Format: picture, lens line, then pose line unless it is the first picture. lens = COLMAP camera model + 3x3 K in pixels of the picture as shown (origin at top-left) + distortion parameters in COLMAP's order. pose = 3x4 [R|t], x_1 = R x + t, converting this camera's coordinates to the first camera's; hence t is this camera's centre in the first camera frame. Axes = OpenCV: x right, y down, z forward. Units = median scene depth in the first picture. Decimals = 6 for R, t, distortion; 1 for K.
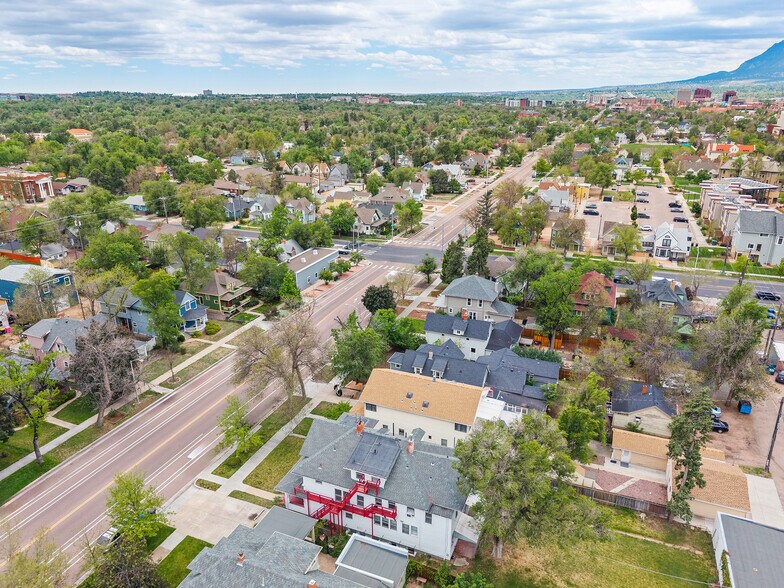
lens RADIAL K [[538.2, 0, 392.0], [0, 538.2, 294.0], [0, 0, 1]] dist [0.020255, -0.019807]
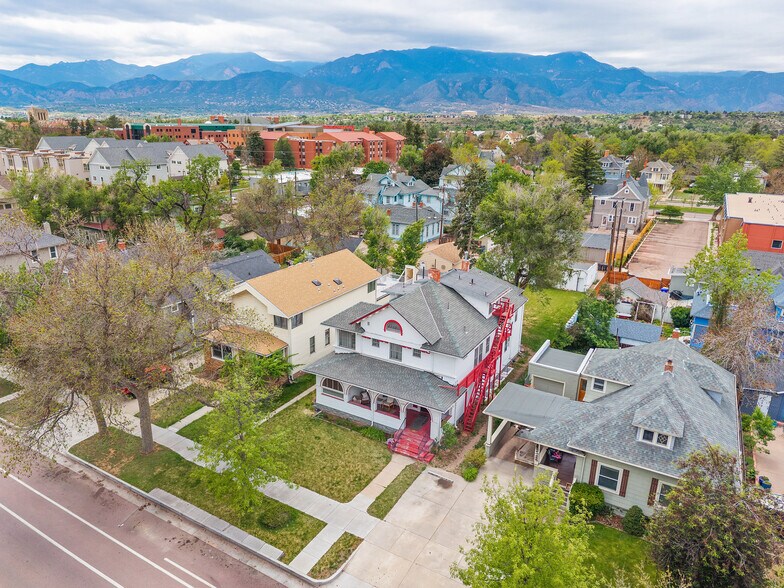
lens RADIAL K [[538.2, 0, 392.0], [0, 538.2, 294.0], [0, 0, 1]] dist [0.020255, -0.019807]
pose [[0.133346, -0.297378, 0.945402, -0.411997], [0.330248, 0.912735, 0.240522, 0.039969], [-0.934428, 0.280144, 0.219918, 0.479083]]
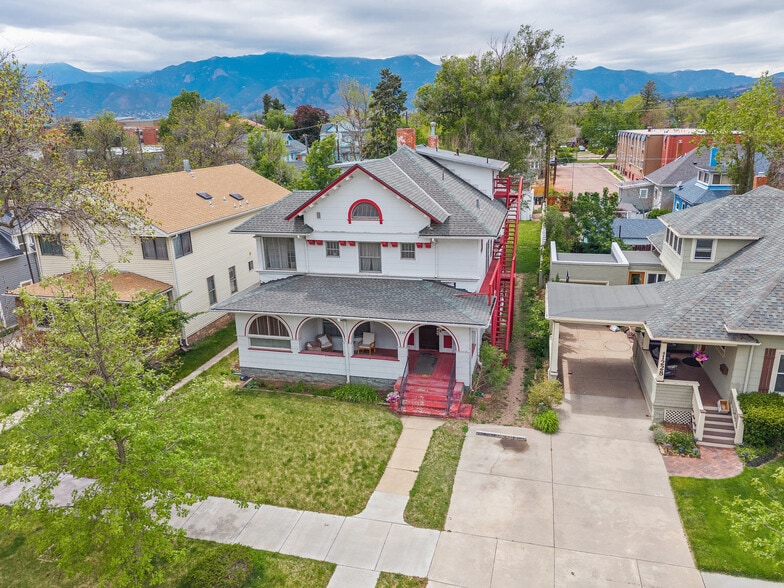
lens RADIAL K [[551.8, 0, 393.6], [0, 551.8, 295.4], [0, 0, 1]] dist [0.034611, -0.038878]
pose [[-0.132596, -0.282554, 0.950043, -0.295627], [0.376894, 0.872133, 0.311985, 0.113180], [-0.916717, 0.399433, -0.009148, 0.569473]]
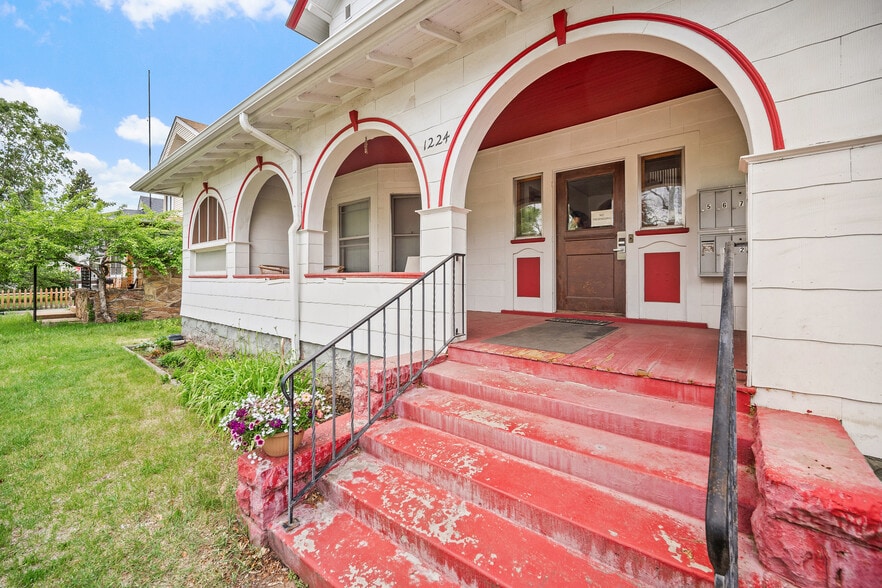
lens RADIAL K [[357.3, 0, 439.9], [0, 357.3, 272.5], [0, 0, 1]] dist [-0.000572, 0.000134]
pose [[0.292577, 0.013529, 0.956146, -0.128918], [0.340785, 0.932773, -0.117477, 0.207744], [-0.893457, 0.360211, 0.268297, 0.565657]]
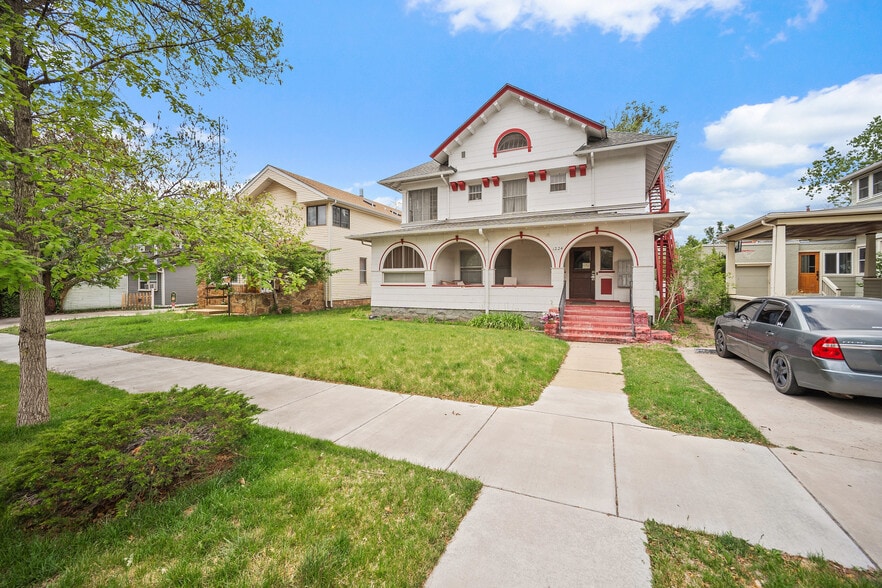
lens RADIAL K [[352.5, 0, 439.7], [0, 352.5, 287.5], [0, 0, 1]] dist [-0.000888, 0.000529]
pose [[0.050716, -0.014305, 0.998611, -0.211568], [0.354493, 0.935047, -0.004609, 0.191860], [-0.933682, 0.354235, 0.052493, 0.603366]]
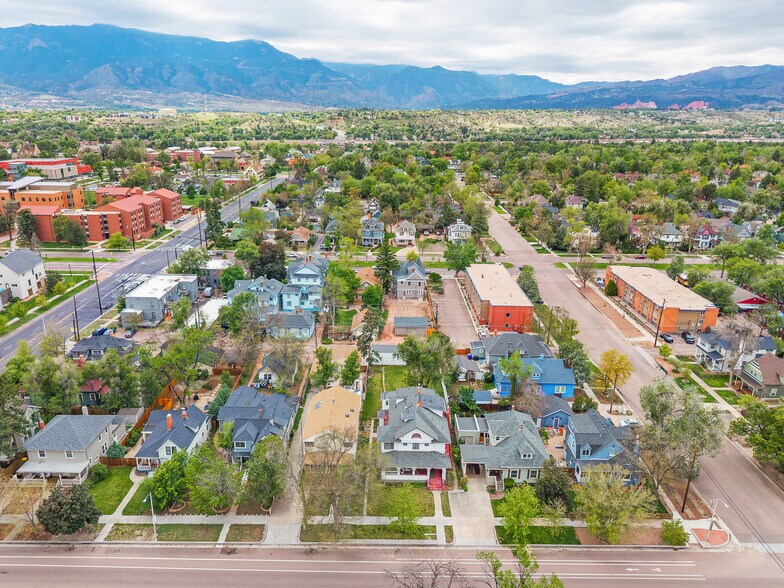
lens RADIAL K [[542.2, 0, 392.3], [0, 542.2, 294.2], [0, 0, 1]] dist [0.018198, -0.018776]
pose [[-0.381867, -0.293490, 0.876380, -0.721541], [0.310552, 0.852359, 0.420763, -0.395620], [-0.870480, 0.432837, -0.234344, 0.696549]]
